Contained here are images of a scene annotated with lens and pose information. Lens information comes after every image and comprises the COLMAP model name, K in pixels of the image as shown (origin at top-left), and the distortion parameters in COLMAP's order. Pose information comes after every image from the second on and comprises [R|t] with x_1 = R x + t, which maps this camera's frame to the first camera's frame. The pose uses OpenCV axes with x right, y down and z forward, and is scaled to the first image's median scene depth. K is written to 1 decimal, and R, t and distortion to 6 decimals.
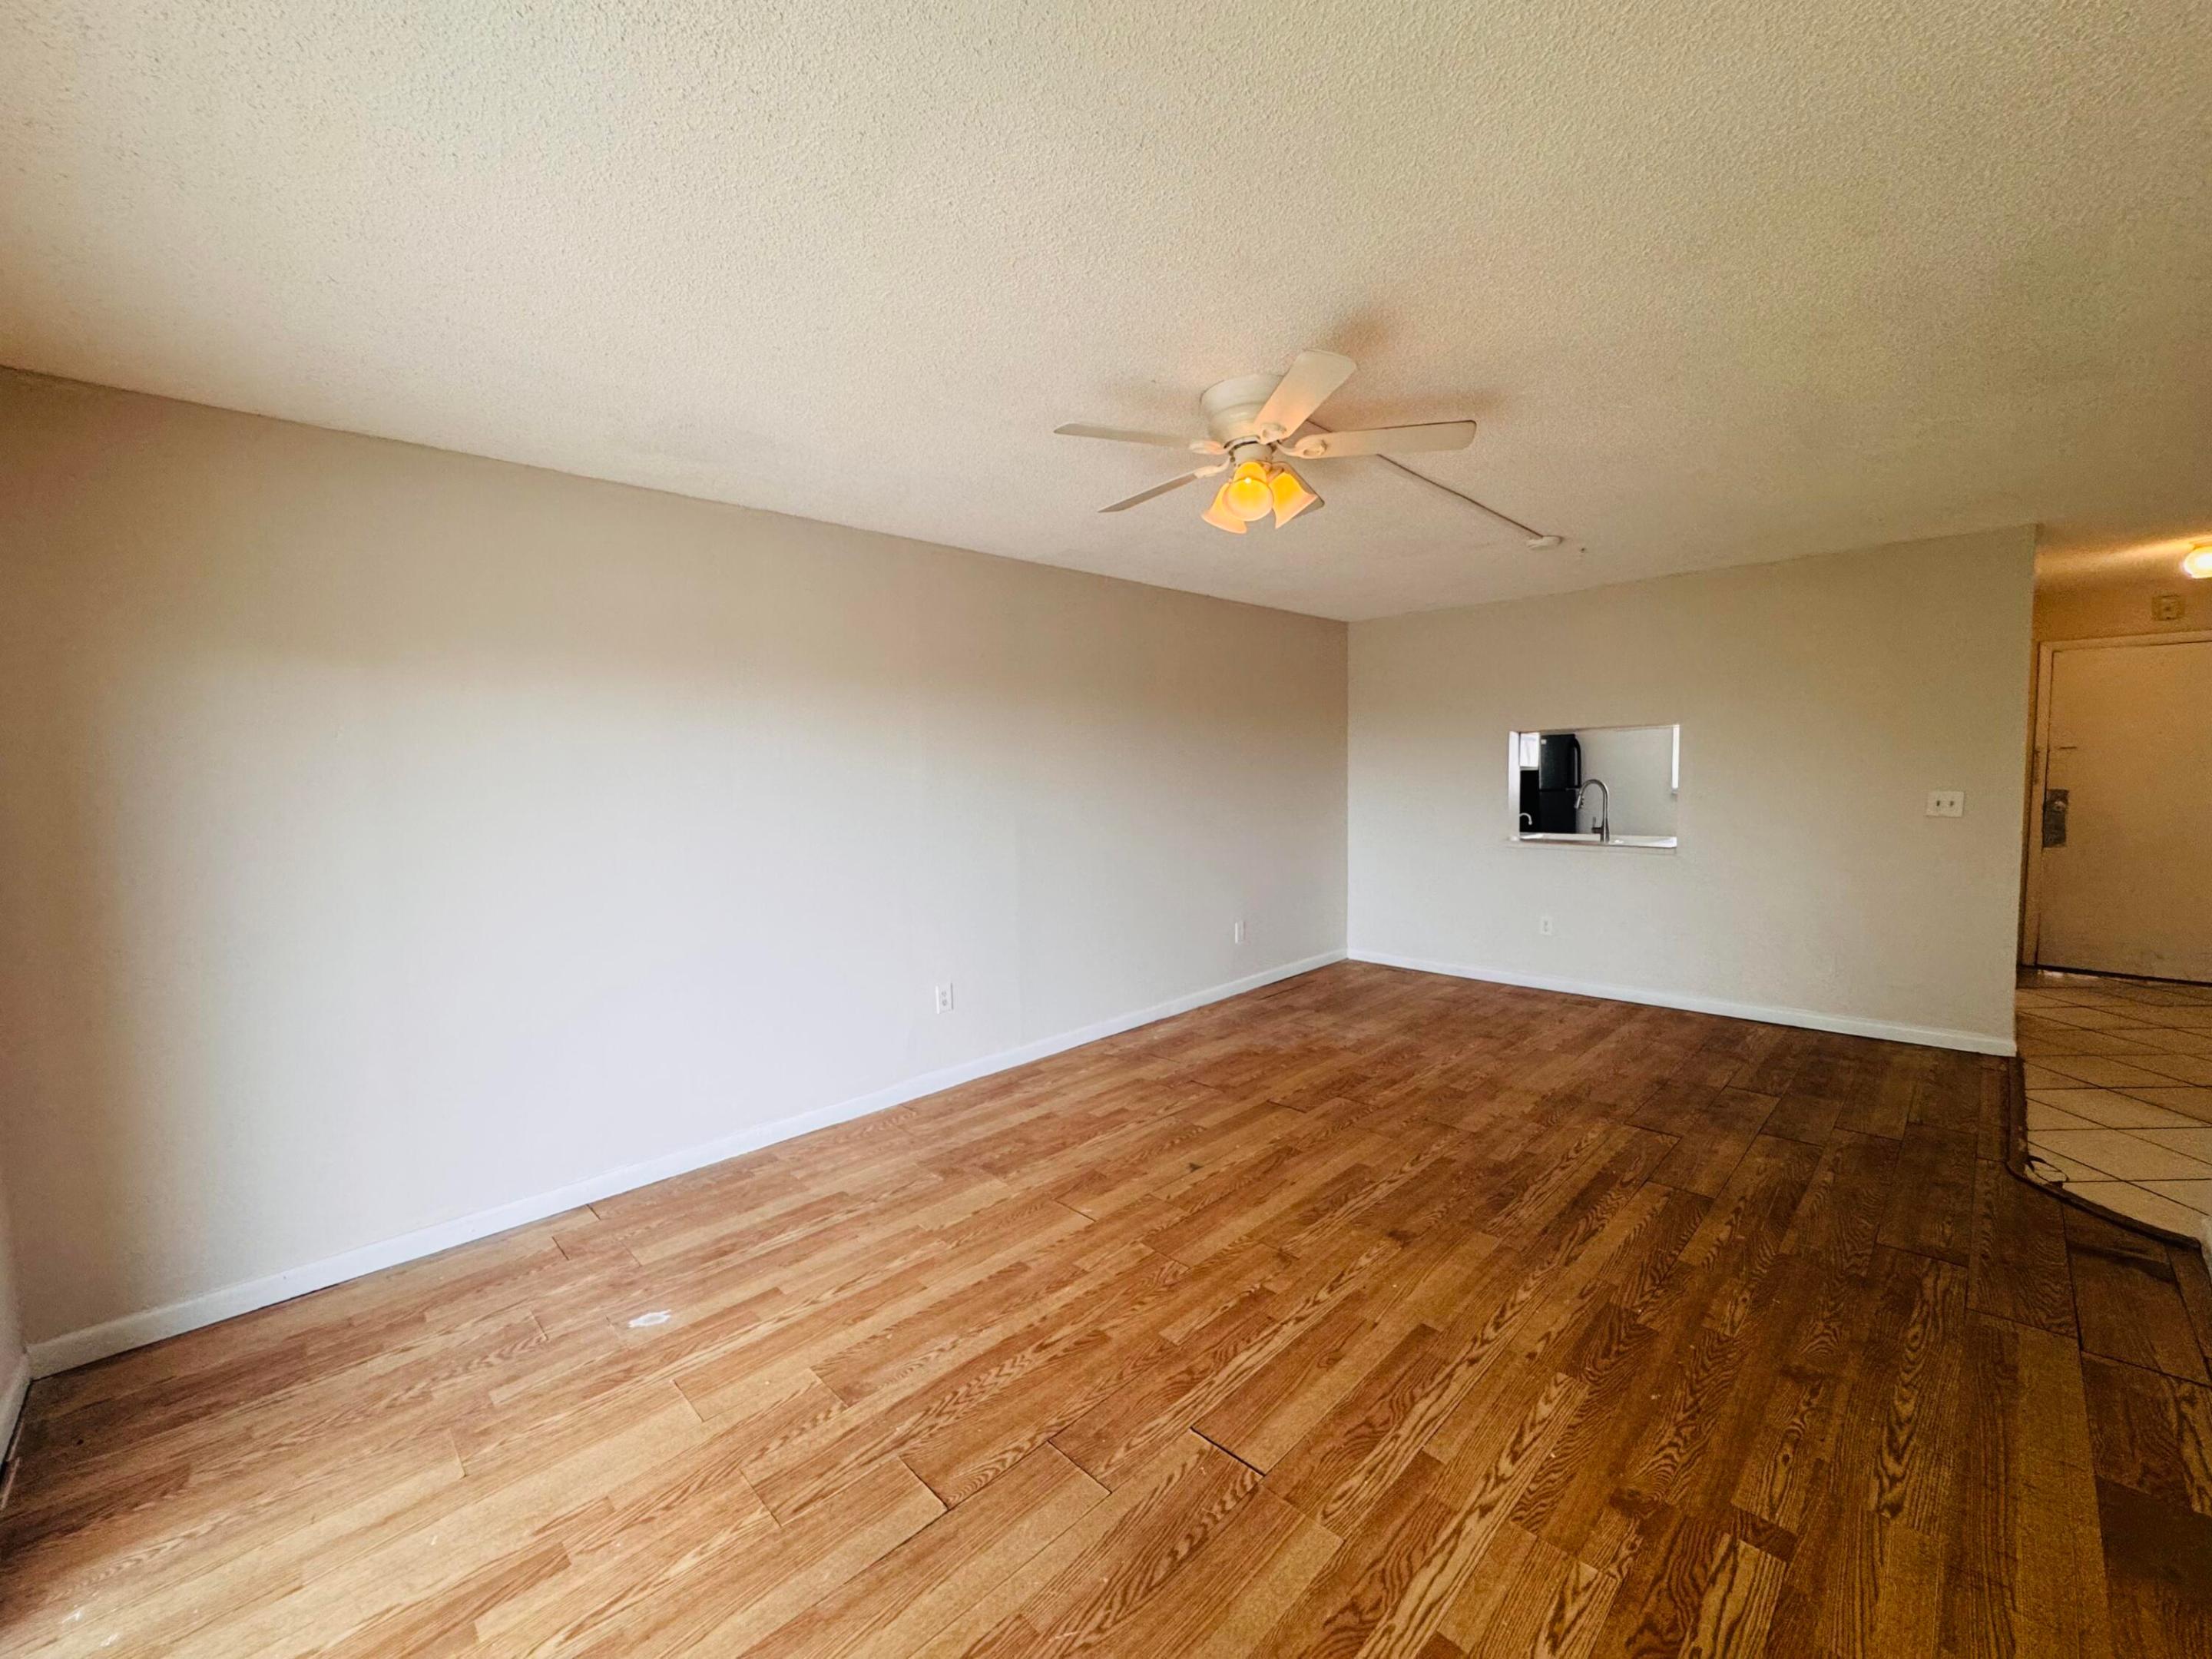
lens RADIAL K [[885.8, 0, 1107.1], [0, 885.8, 810.0], [0, 0, 1]] dist [-0.004211, 0.000561]
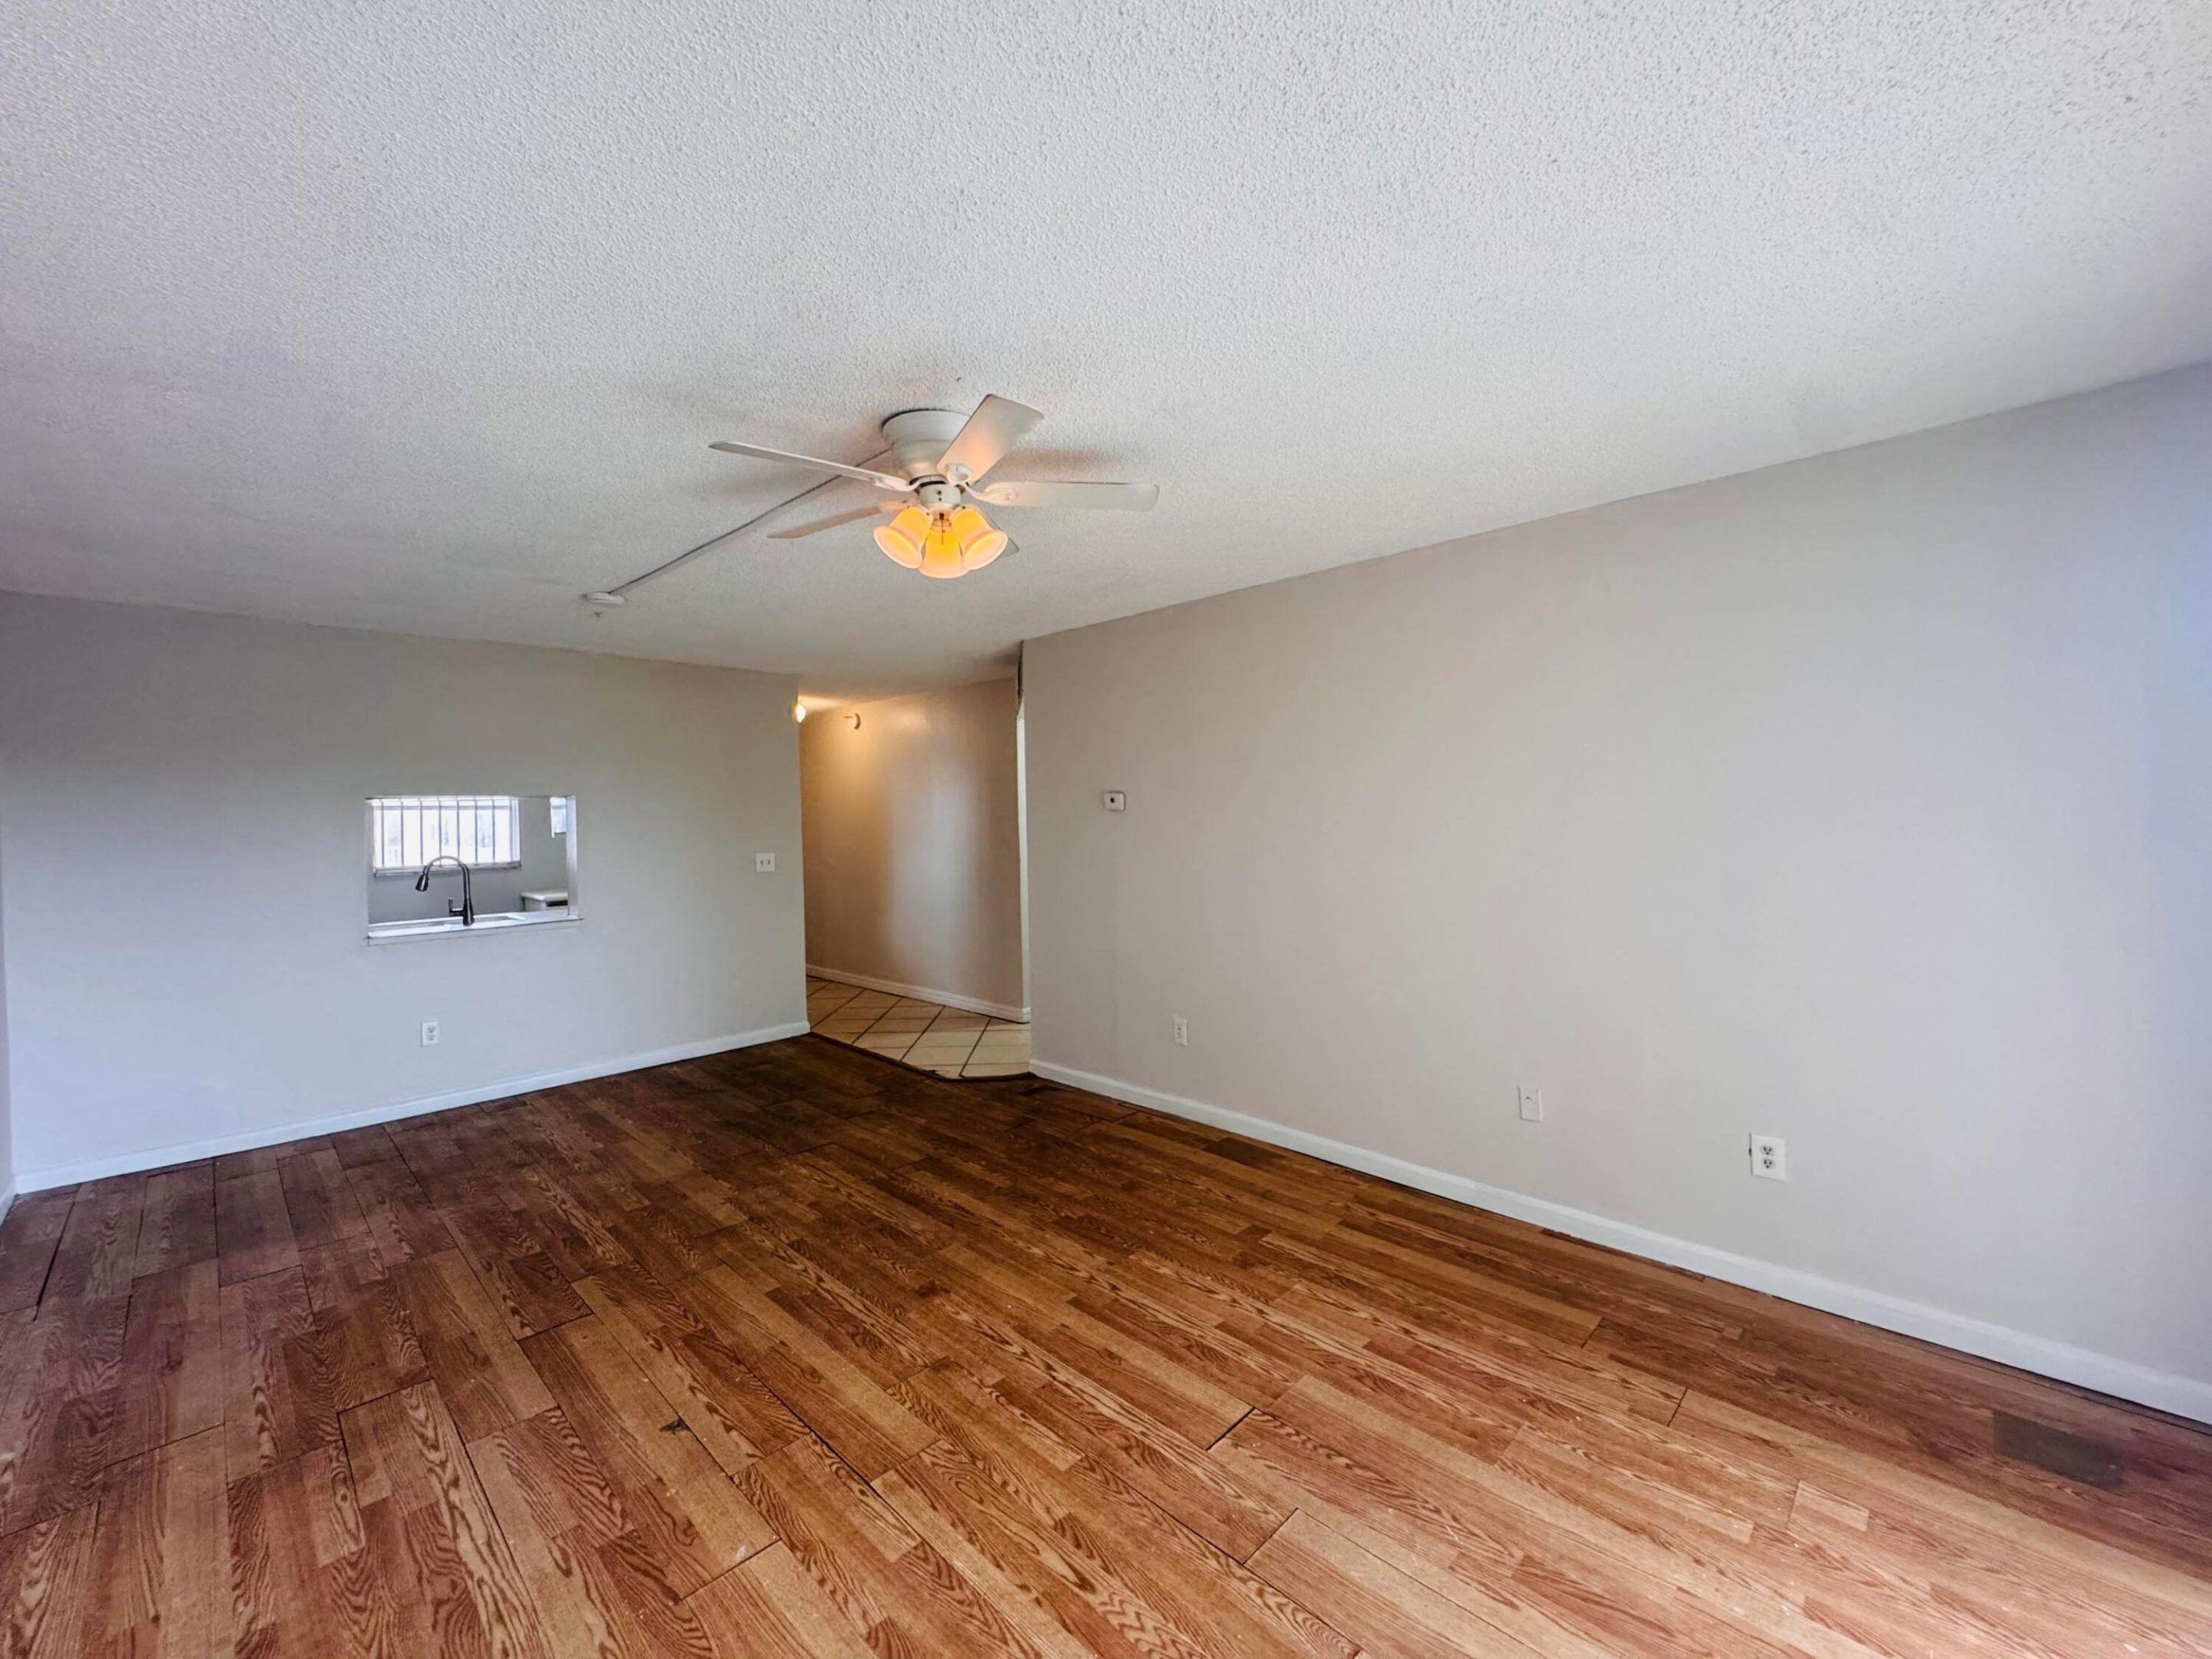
lens RADIAL K [[885.8, 0, 1098.0], [0, 885.8, 817.6], [0, 0, 1]] dist [-0.004211, 0.000561]
pose [[-0.011626, 0.020291, 0.999727, -0.636156], [0.066720, 0.997582, -0.019471, -0.022710], [-0.997704, 0.066475, -0.012952, 0.721929]]
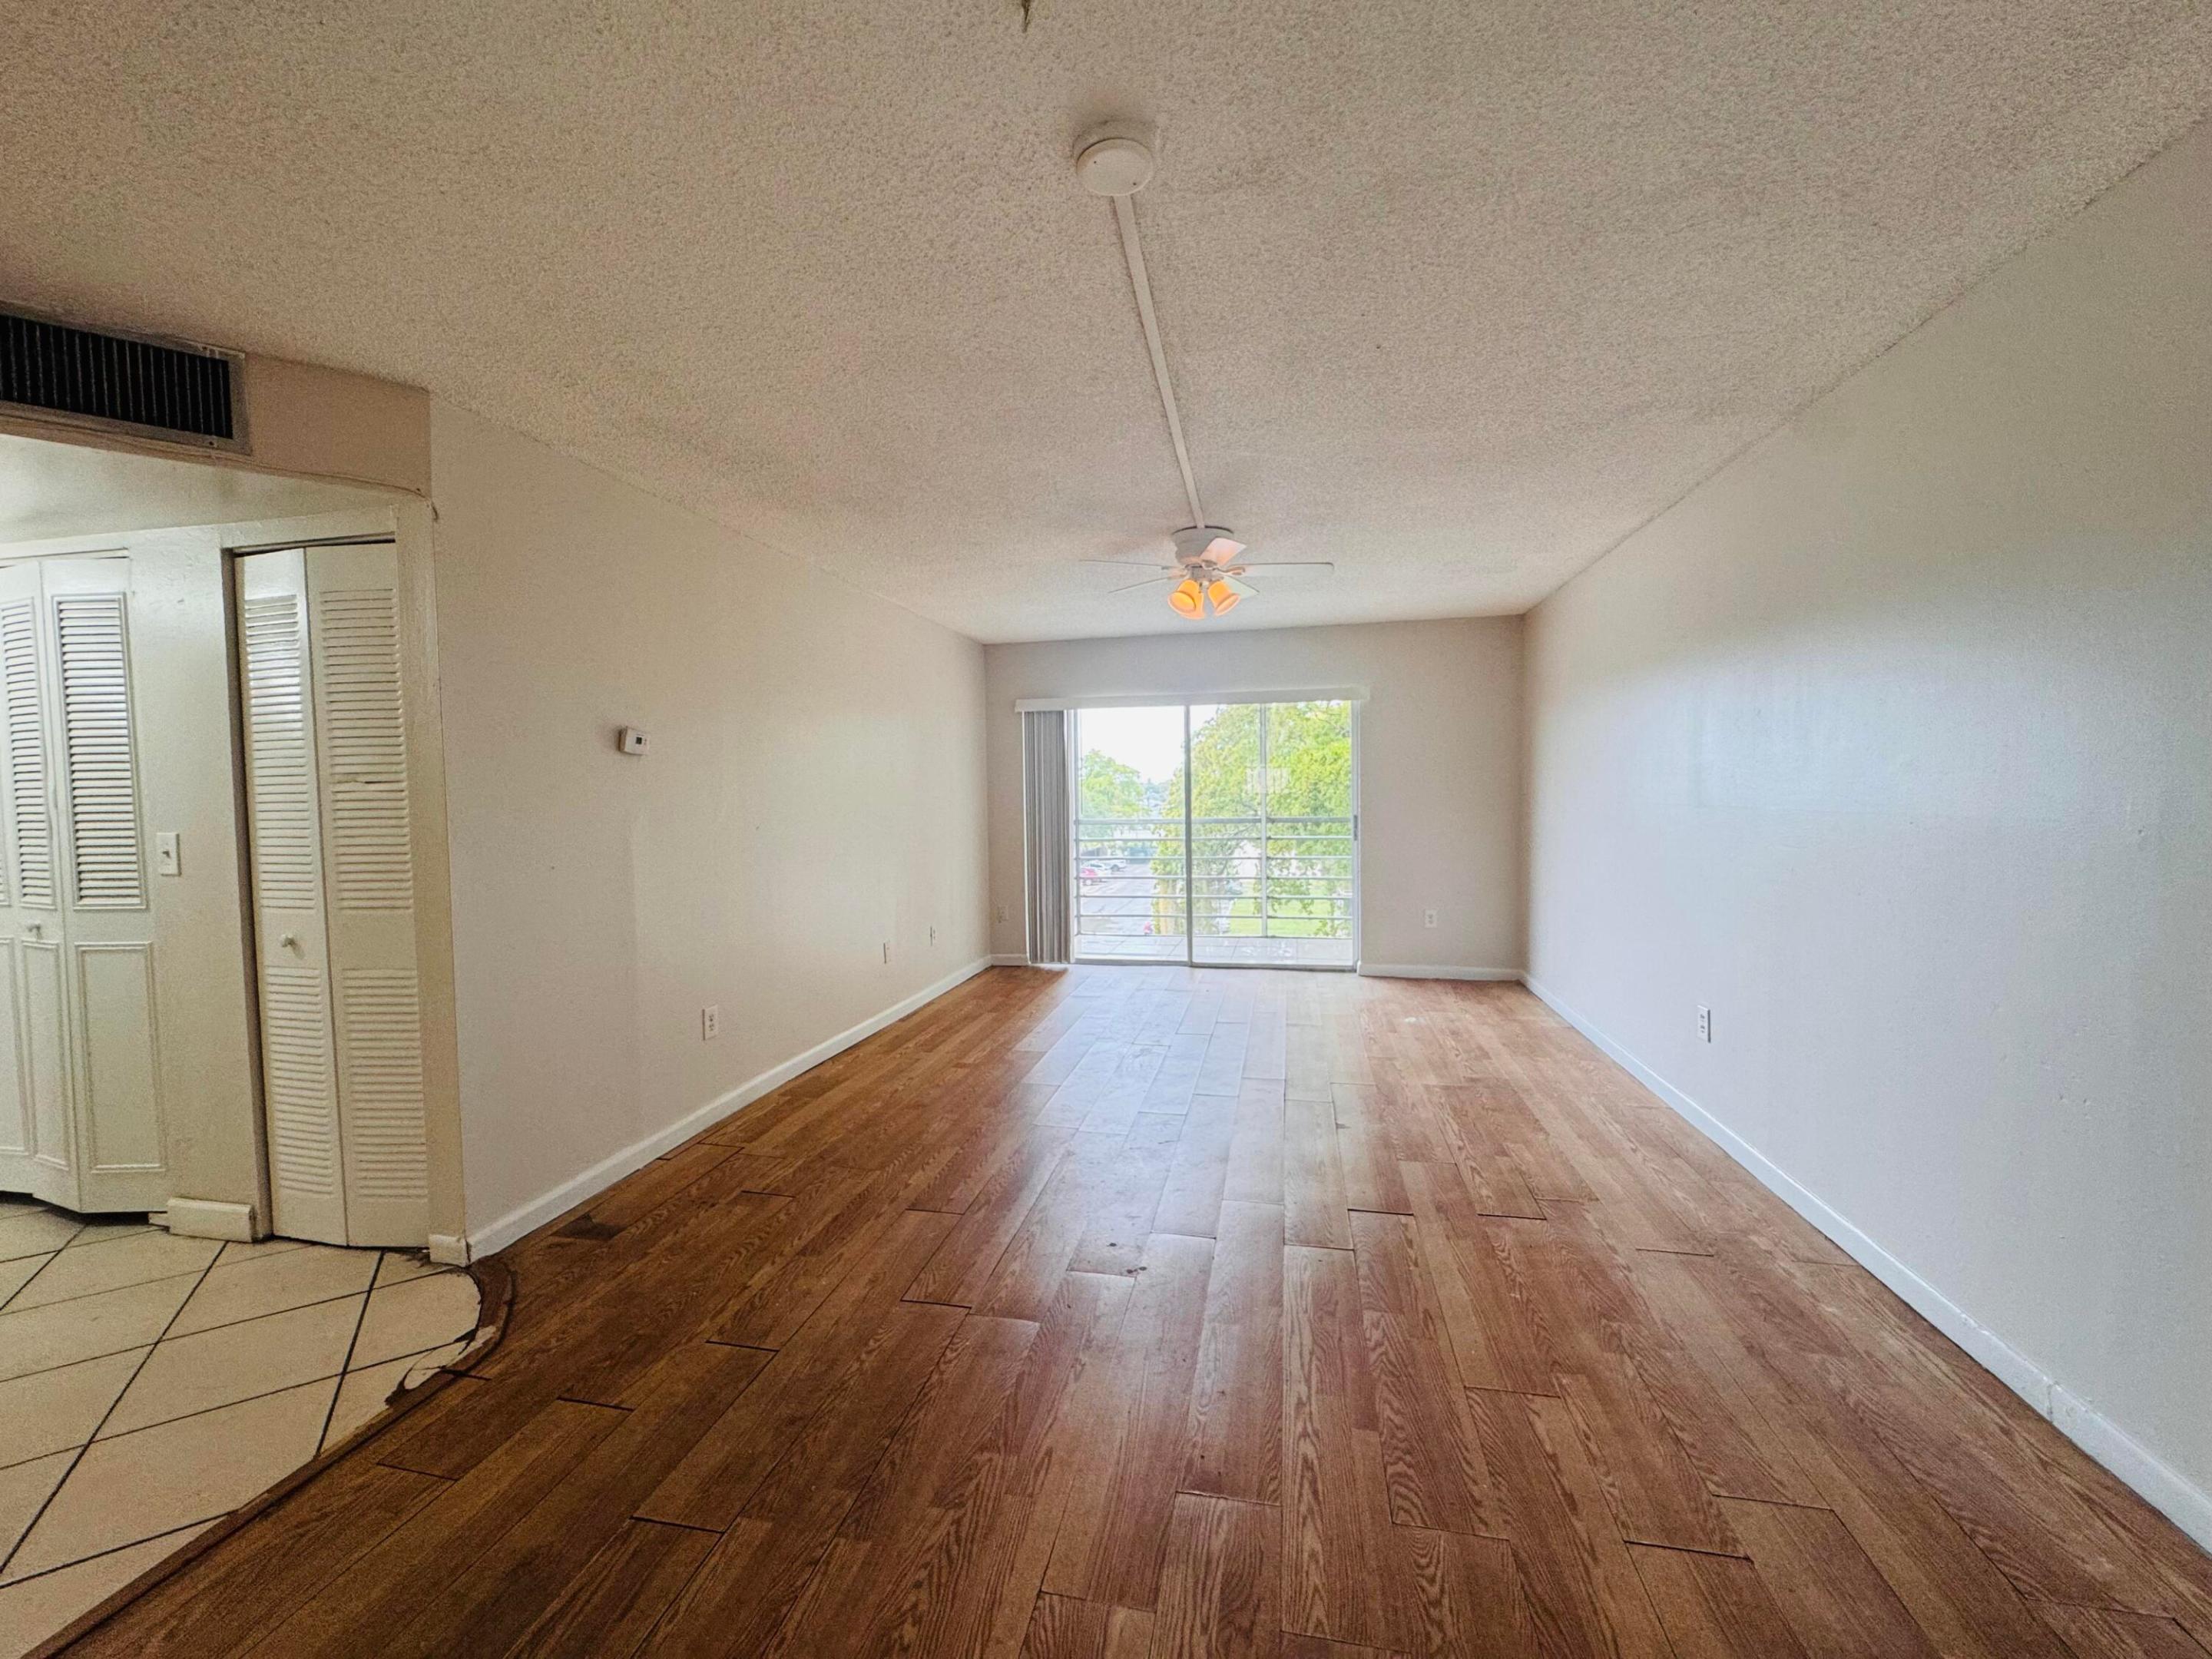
lens RADIAL K [[885.8, 0, 1099.3], [0, 885.8, 831.9], [0, 0, 1]] dist [-0.004211, 0.000561]
pose [[-0.834973, 0.060602, -0.546943, 1.005694], [0.007911, 0.995137, 0.098184, -0.071780], [0.550233, 0.077654, -0.831392, 1.873199]]
